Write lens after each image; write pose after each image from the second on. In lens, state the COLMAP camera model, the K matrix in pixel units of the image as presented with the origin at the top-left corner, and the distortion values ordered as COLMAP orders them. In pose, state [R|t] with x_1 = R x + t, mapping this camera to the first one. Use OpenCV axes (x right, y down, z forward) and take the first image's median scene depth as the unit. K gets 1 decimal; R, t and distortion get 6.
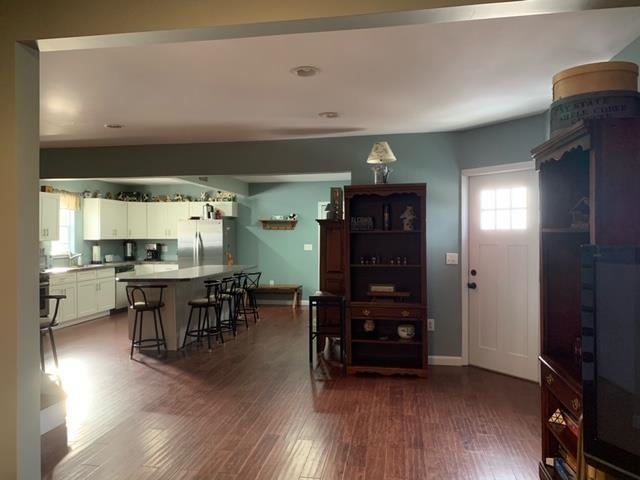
lens RADIAL K [[487.0, 0, 316.2], [0, 487.0, 234.2], [0, 0, 1]] dist [0.040649, -0.044240]
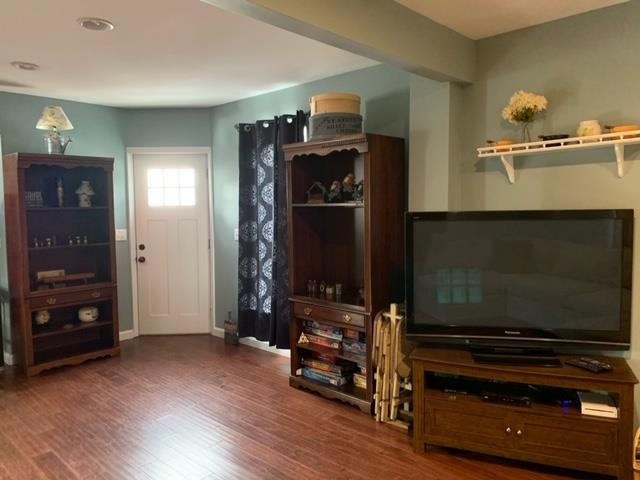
lens RADIAL K [[487.0, 0, 323.1], [0, 487.0, 235.5], [0, 0, 1]] dist [0.040649, -0.044240]
pose [[0.541887, -0.053959, 0.838718, -0.298342], [0.012408, 0.998342, 0.056212, -0.000313], [-0.840360, -0.020054, 0.541658, 0.092128]]
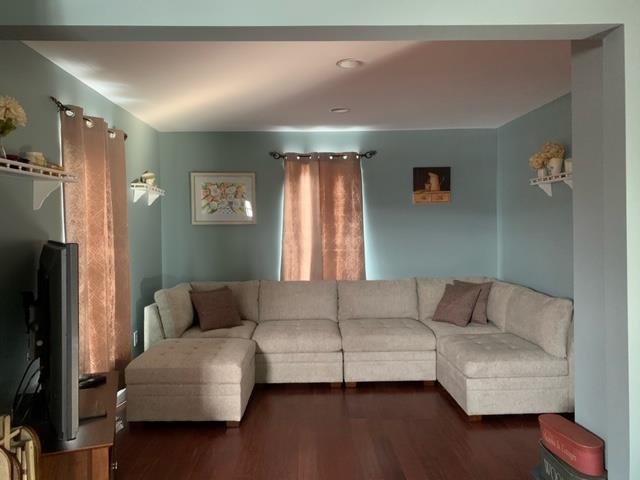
lens RADIAL K [[487.0, 0, 318.0], [0, 487.0, 238.0], [0, 0, 1]] dist [0.040649, -0.044240]
pose [[-0.980708, 0.011478, -0.195142, 0.060890], [0.007793, 0.999777, 0.019643, -0.004080], [0.195323, 0.017744, -0.980578, 0.636114]]
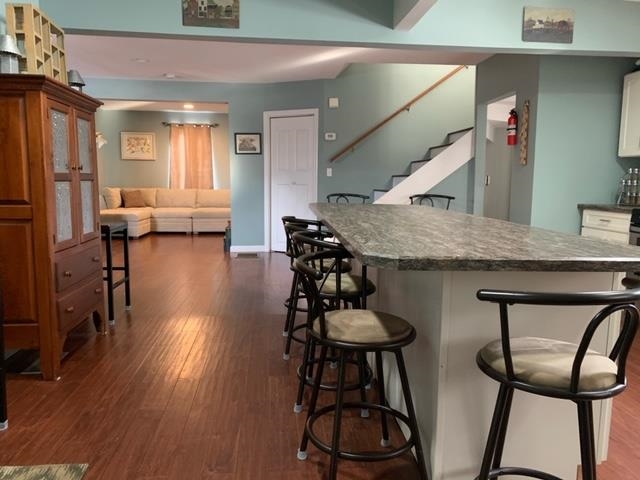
lens RADIAL K [[487.0, 0, 322.7], [0, 487.0, 237.9], [0, 0, 1]] dist [0.040649, -0.044240]
pose [[-0.960877, 0.017463, -0.276424, -0.098654], [-0.014114, 0.993627, 0.111832, 0.066373], [0.276615, 0.111358, -0.954507, 1.678361]]
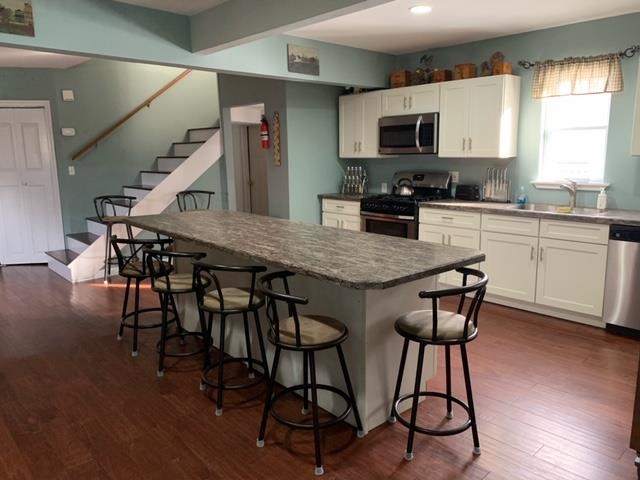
lens RADIAL K [[487.0, 0, 301.6], [0, 487.0, 235.5], [0, 0, 1]] dist [0.040649, -0.044240]
pose [[-0.614787, 0.140380, -0.776099, 0.119692], [0.013388, 0.985748, 0.167696, 0.004857], [0.788579, 0.092707, -0.607905, 1.630292]]
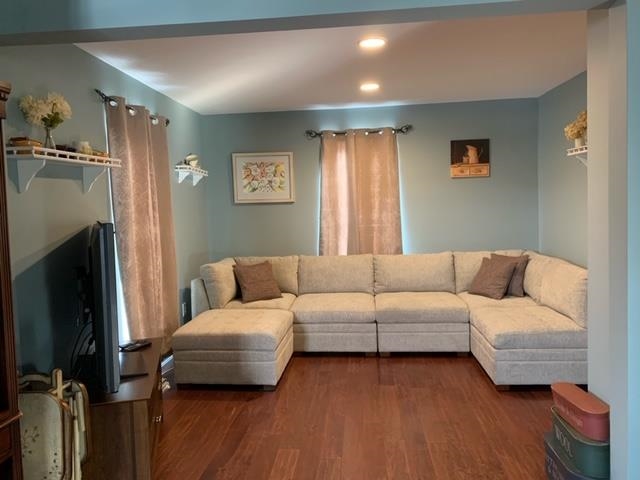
lens RADIAL K [[487.0, 0, 319.6], [0, 487.0, 238.9], [0, 0, 1]] dist [0.040649, -0.044240]
pose [[-0.995874, 0.033357, -0.084395, 0.028925], [0.027415, 0.997127, 0.070609, -0.005706], [0.086508, 0.068004, -0.993927, 0.669478]]
